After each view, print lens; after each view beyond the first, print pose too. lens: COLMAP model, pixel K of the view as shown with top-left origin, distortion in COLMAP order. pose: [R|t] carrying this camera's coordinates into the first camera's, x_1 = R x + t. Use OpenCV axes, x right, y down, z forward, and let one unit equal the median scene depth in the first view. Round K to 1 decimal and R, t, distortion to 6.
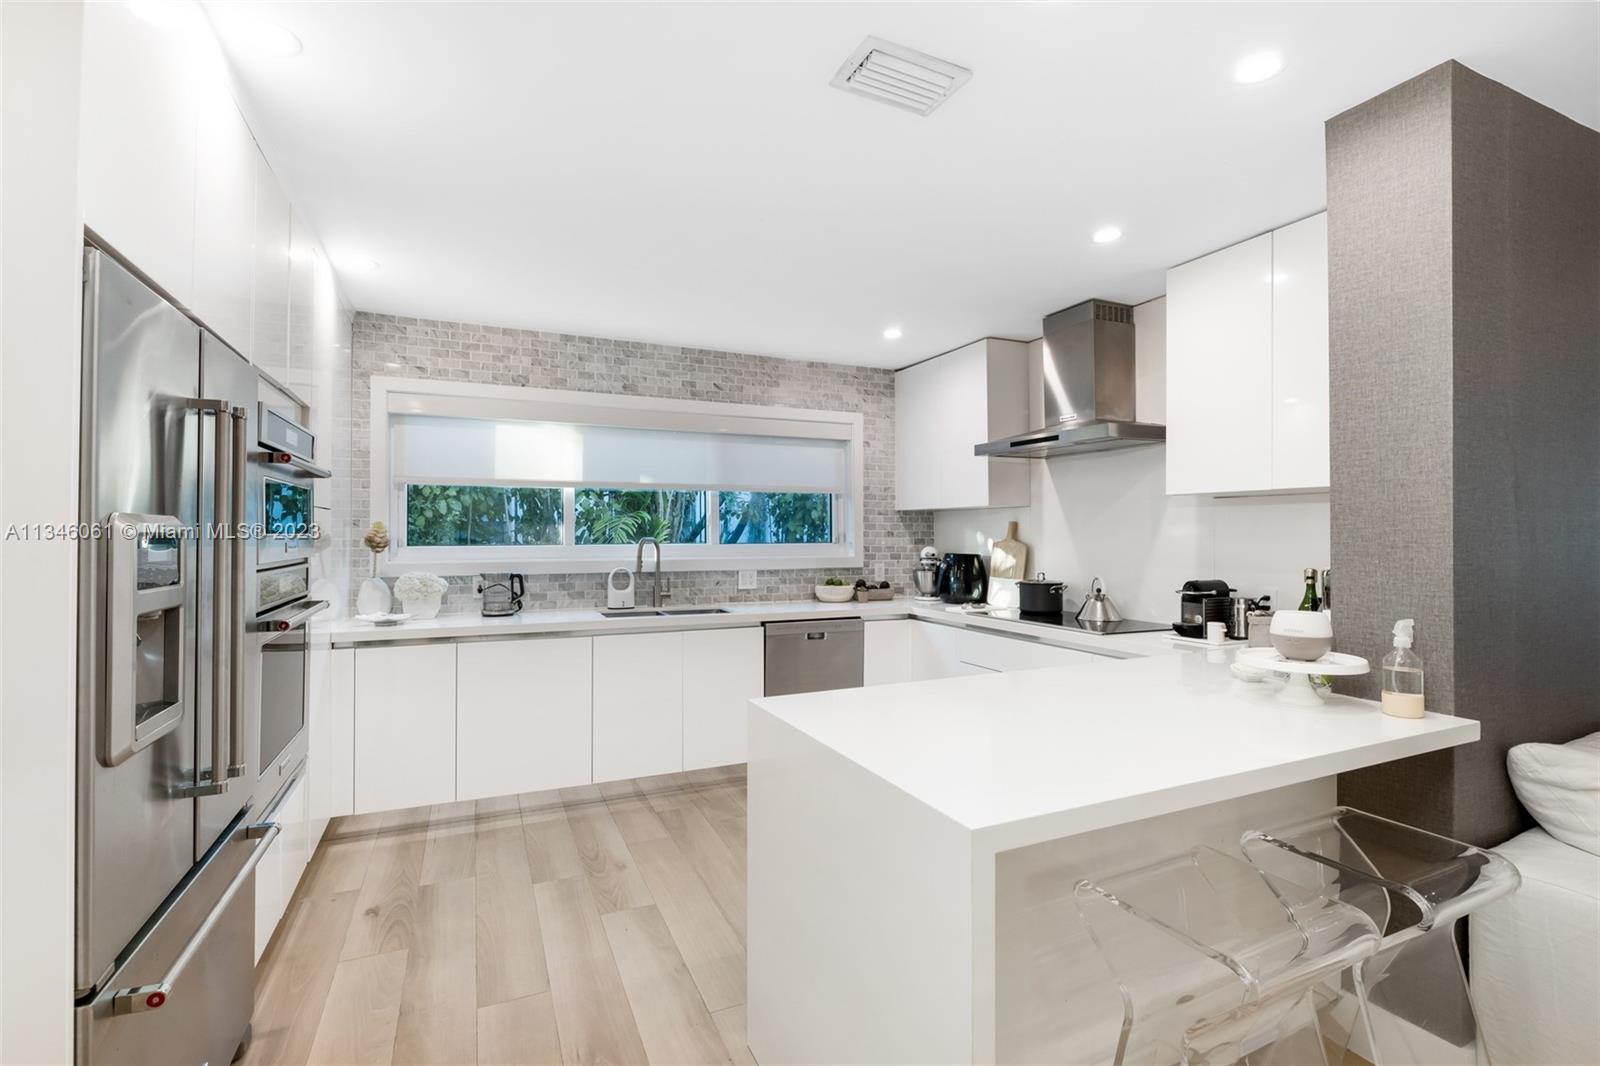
lens RADIAL K [[718.0, 0, 799.4], [0, 718.0, 529.2], [0, 0, 1]] dist [-0.001997, 0.000070]
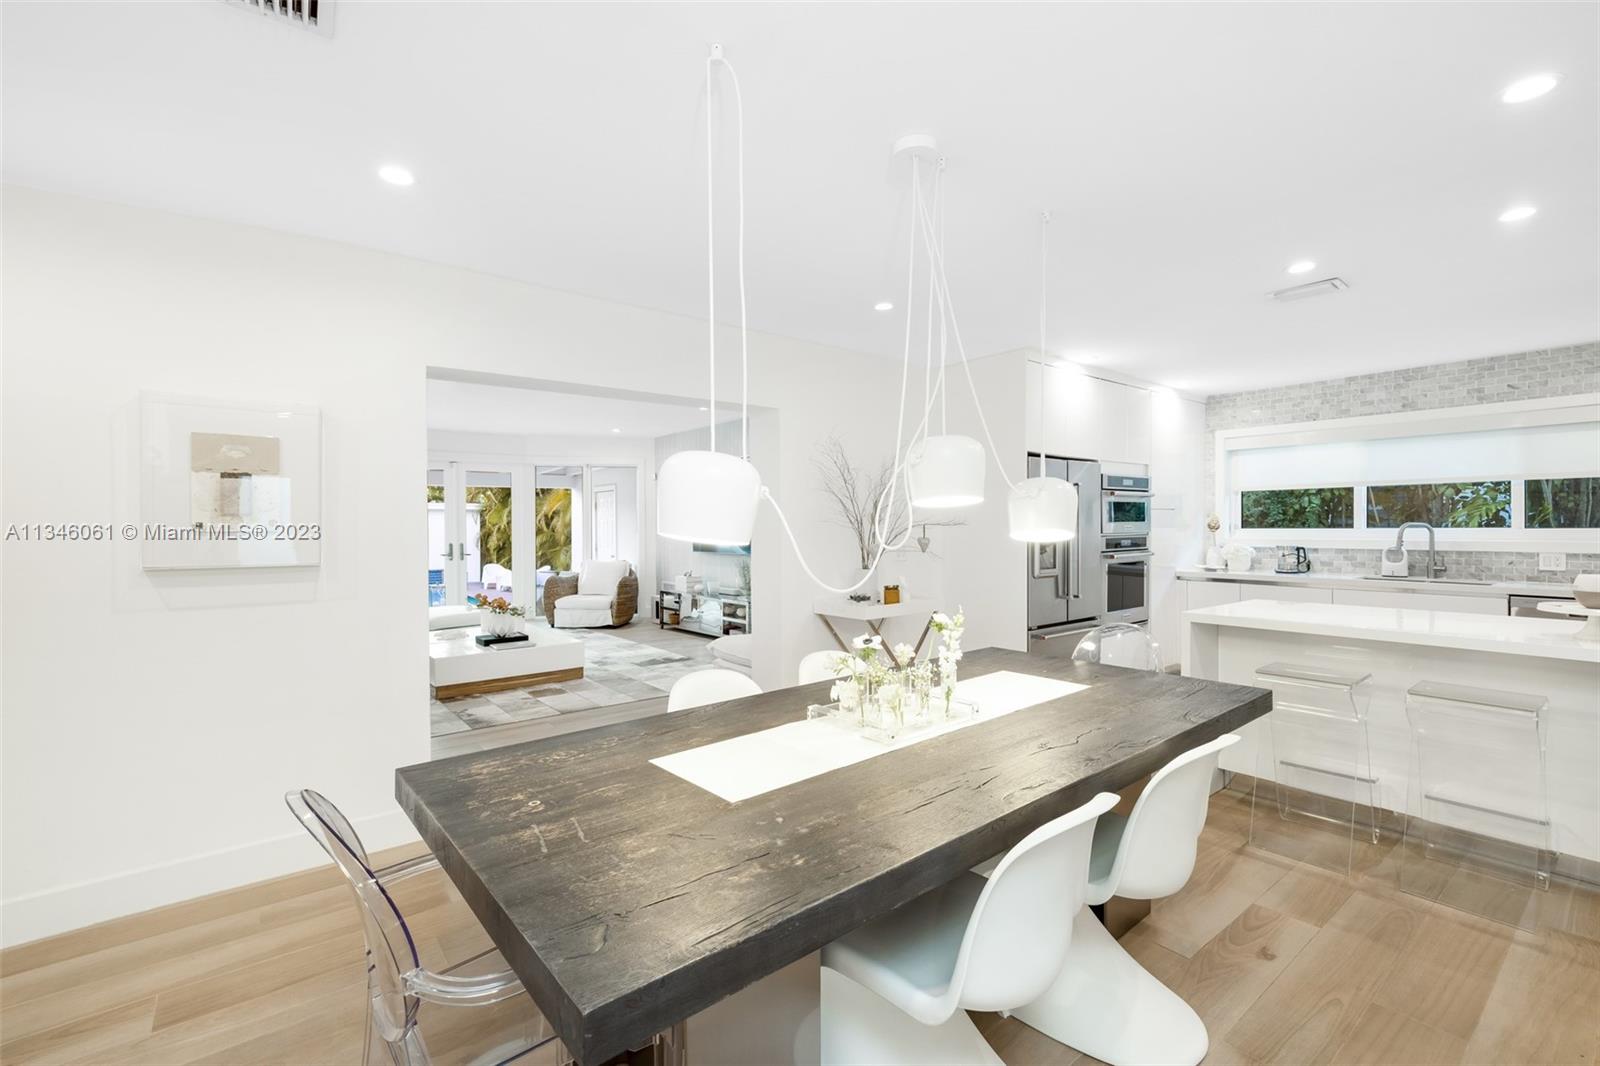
lens RADIAL K [[714.1, 0, 787.7], [0, 714.1, 534.2], [0, 0, 1]] dist [0.002401, 0.000579]
pose [[0.238350, 0.012143, -0.971103, 0.689681], [0.014240, 0.999771, 0.015996, -0.003972], [0.971075, -0.017642, 0.238123, -0.353625]]
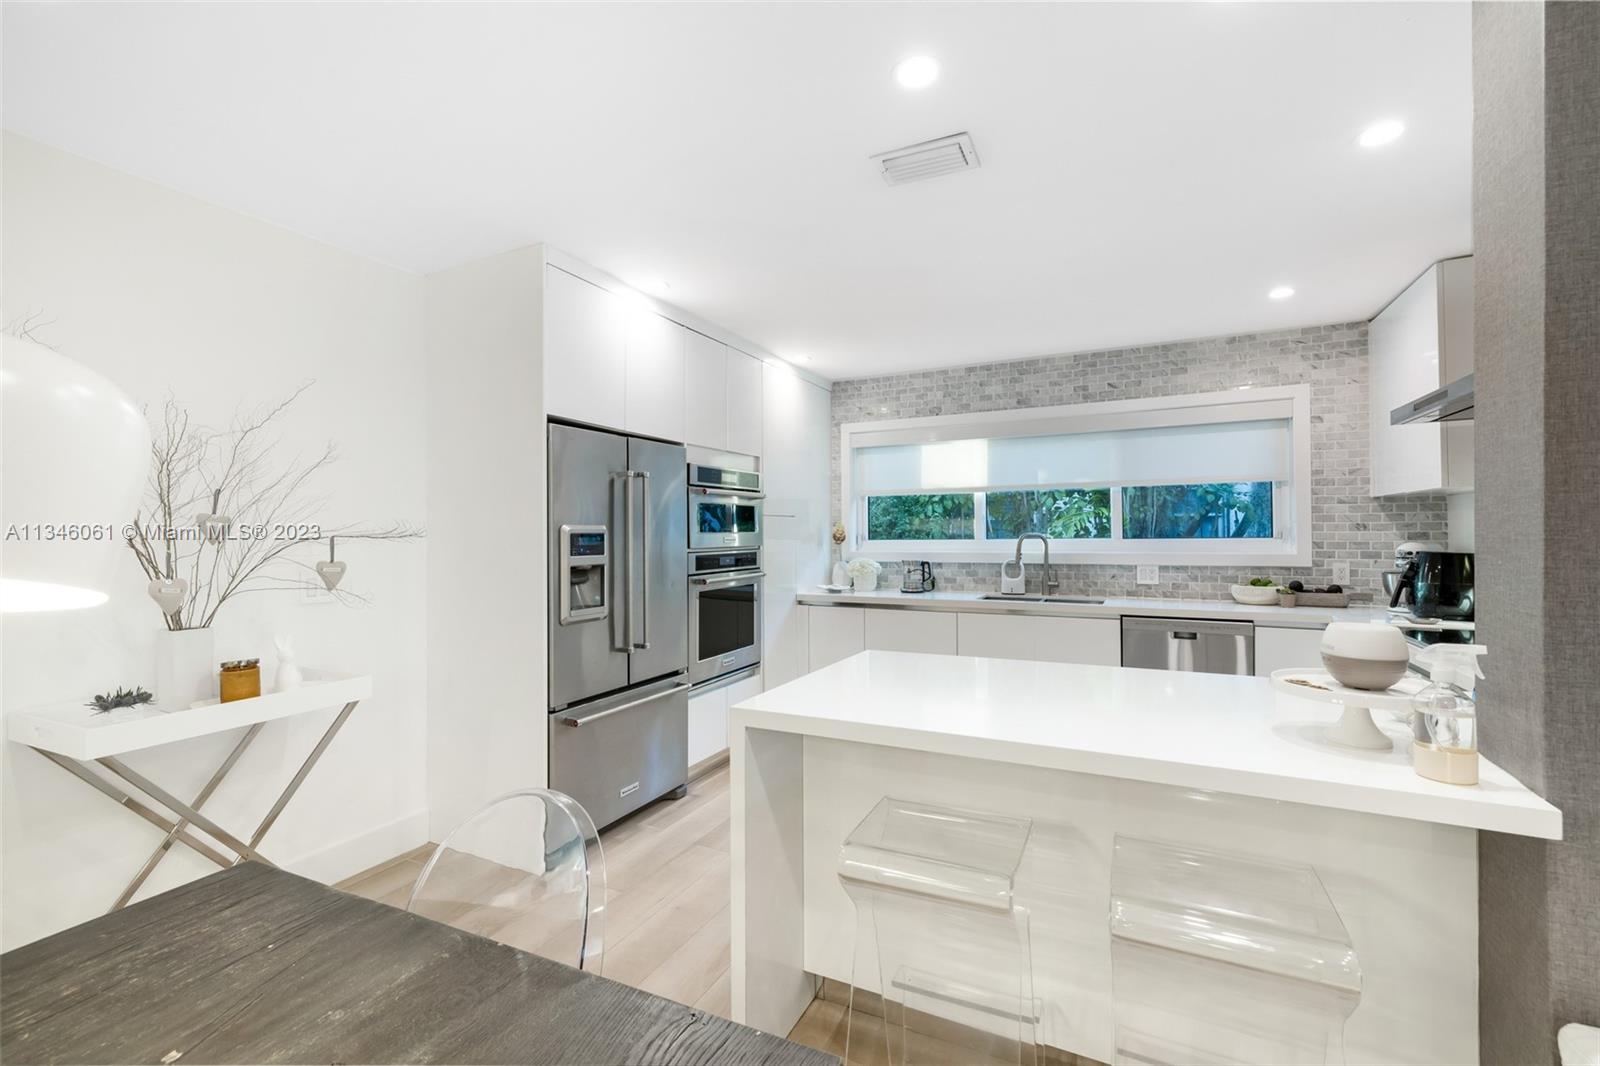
lens RADIAL K [[693.1, 0, 809.0], [0, 693.1, 534.5], [0, 0, 1]] dist [0.014208, 0.000068]
pose [[0.639198, -0.003814, -0.769033, 0.367954], [0.014261, 0.999875, 0.006895, 0.001318], [0.768910, -0.015375, 0.639172, 0.027851]]
